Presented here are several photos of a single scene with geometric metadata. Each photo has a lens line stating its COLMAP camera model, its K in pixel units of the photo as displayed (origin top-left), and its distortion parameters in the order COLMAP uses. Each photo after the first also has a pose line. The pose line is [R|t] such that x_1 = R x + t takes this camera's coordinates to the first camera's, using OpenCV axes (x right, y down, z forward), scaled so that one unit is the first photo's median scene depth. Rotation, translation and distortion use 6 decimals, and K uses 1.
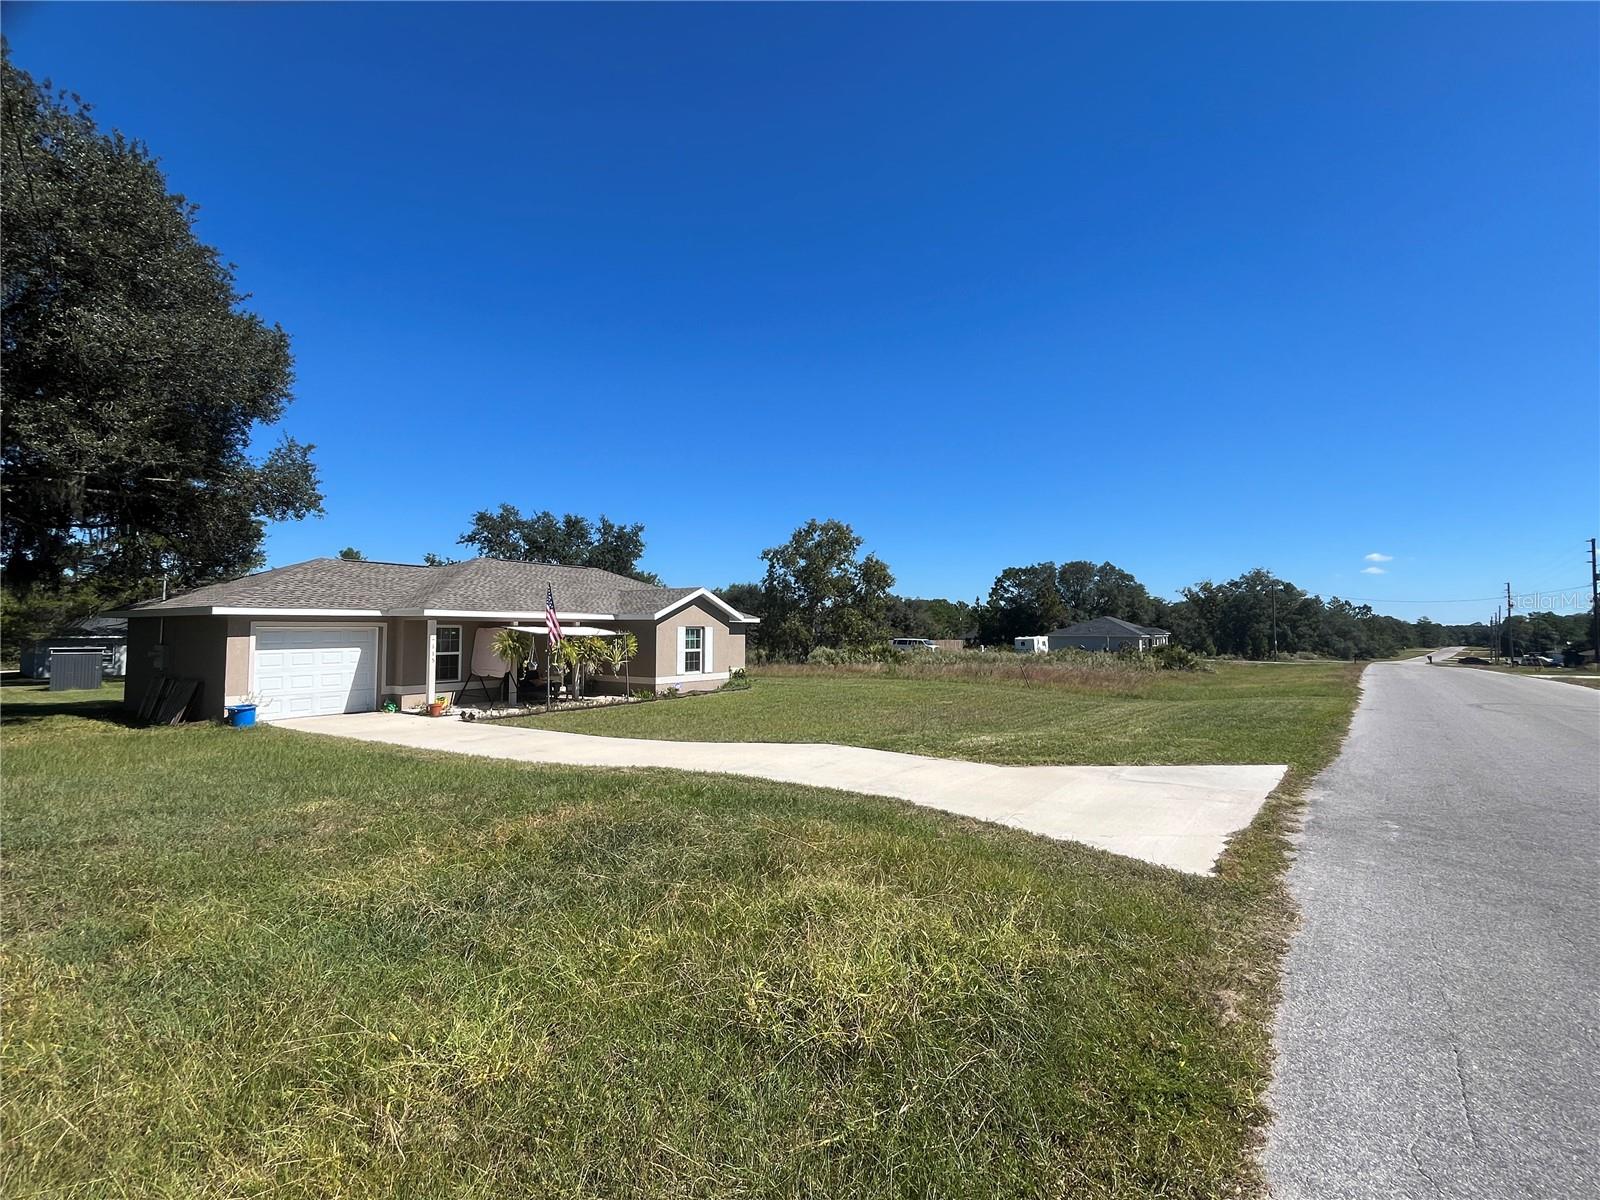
lens RADIAL K [[706.3, 0, 784.6], [0, 706.3, 595.8], [0, 0, 1]] dist [0.012726, -0.000003]
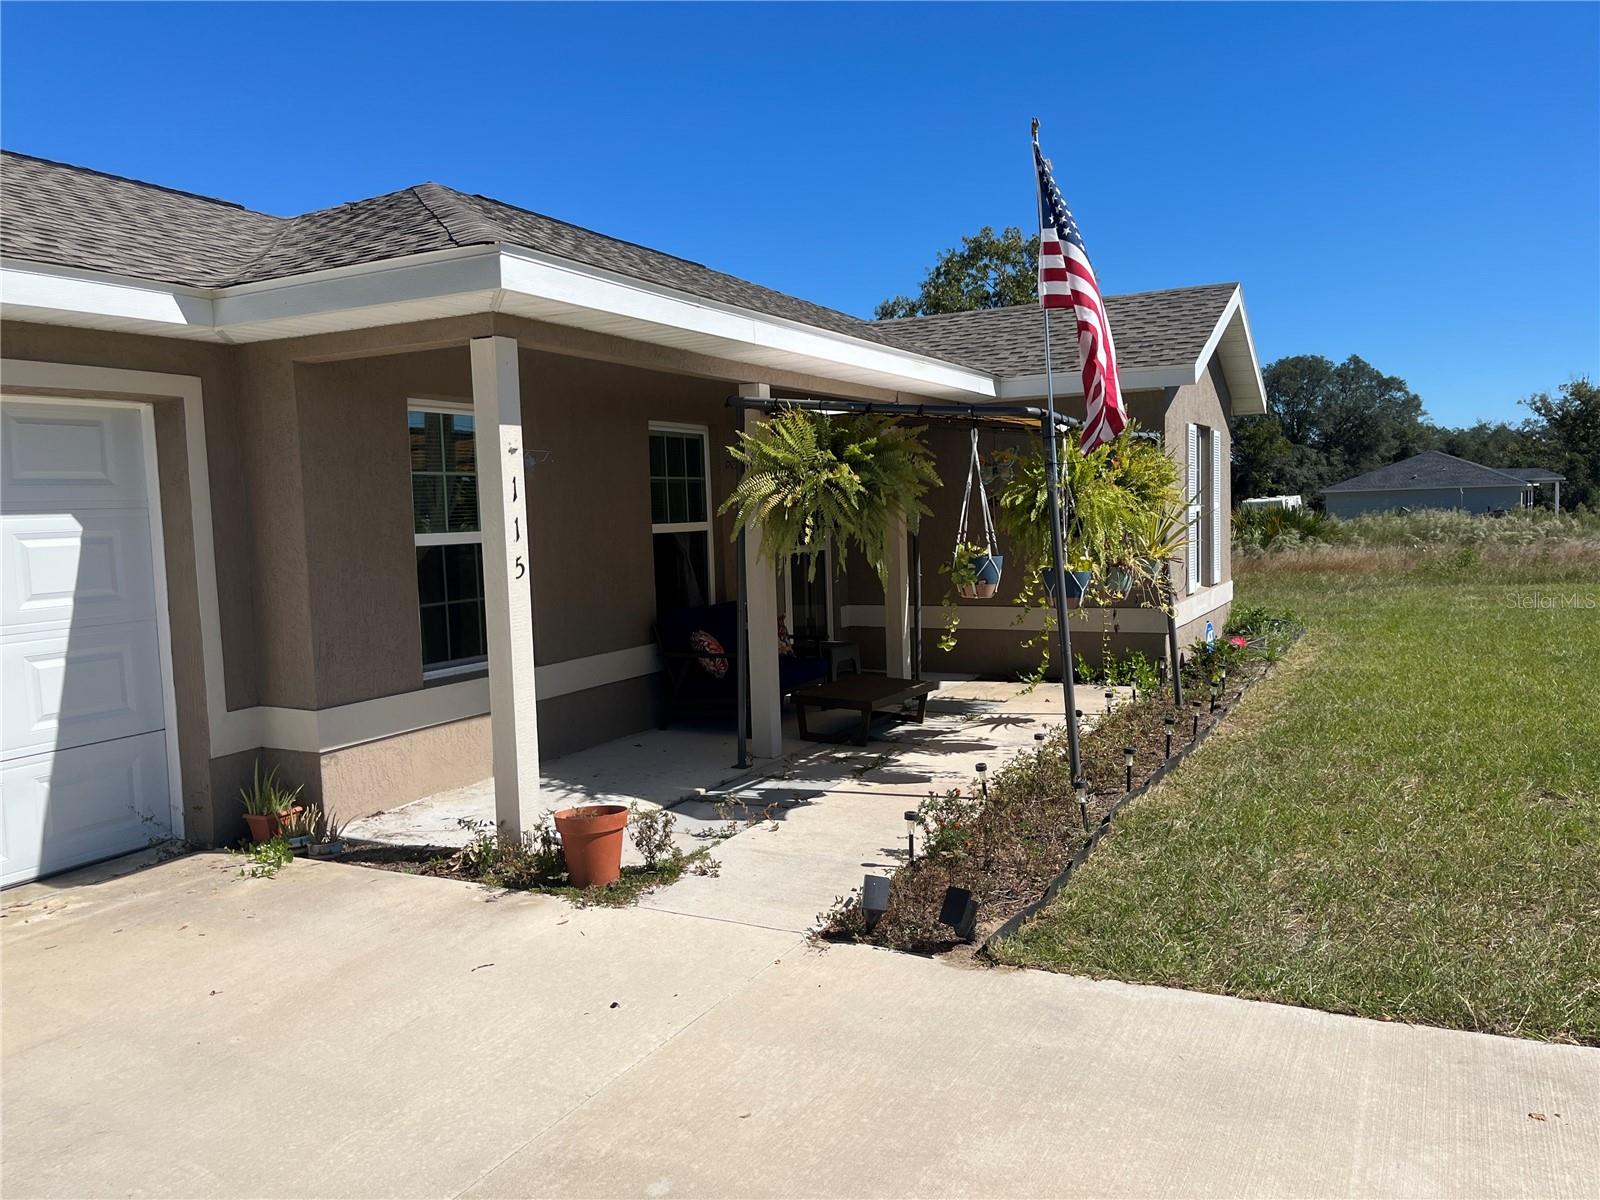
lens RADIAL K [[1234.4, 0, 791.5], [0, 1234.4, 618.3], [0, 0, 1]] dist [0.035962, -0.004620]
pose [[0.996154, -0.041774, 0.077025, -0.374148], [0.030964, 0.990149, 0.136551, 0.052603], [-0.081971, -0.133640, 0.987634, 0.566326]]
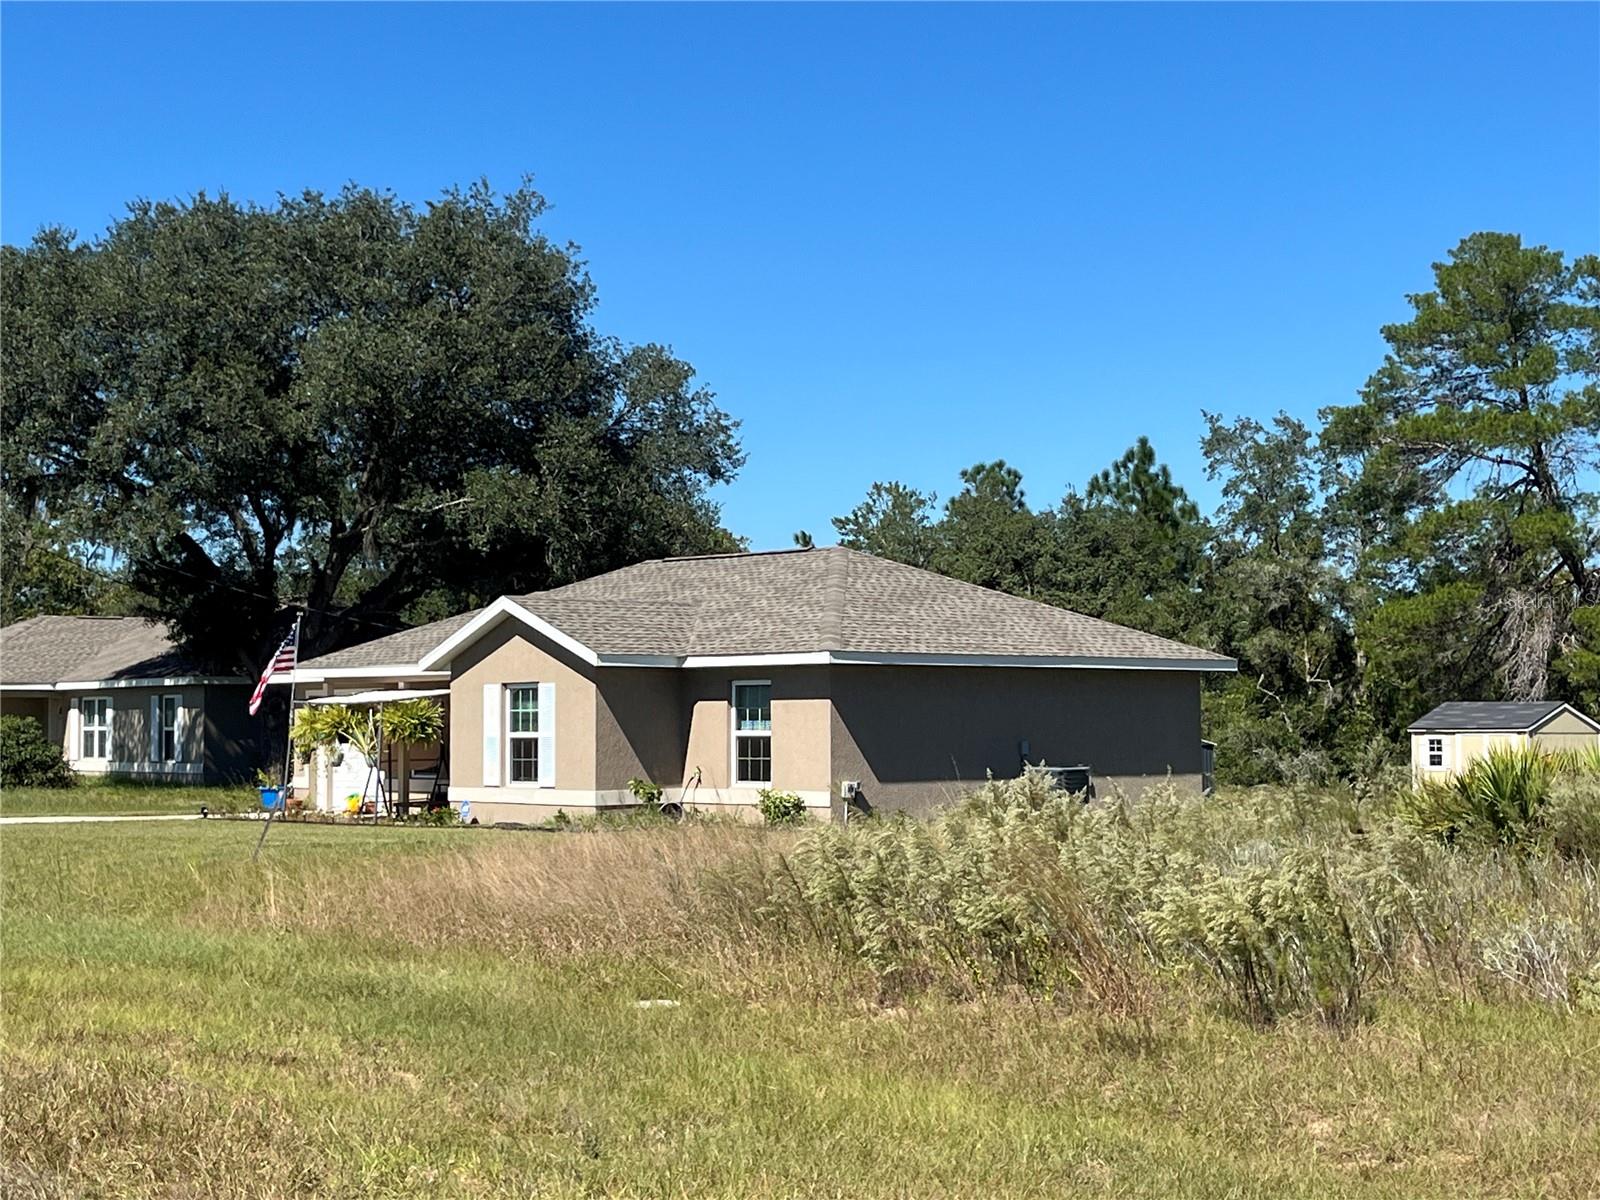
lens RADIAL K [[2629.7, 0, 796.0], [0, 2629.7, 596.9], [0, 0, 1]] dist [0.357276, 0.000000]
pose [[-0.241202, -0.047023, -0.969335, 1.637620], [0.052147, 0.996754, -0.061329, 0.112509], [0.969073, -0.065341, -0.237967, 1.741047]]
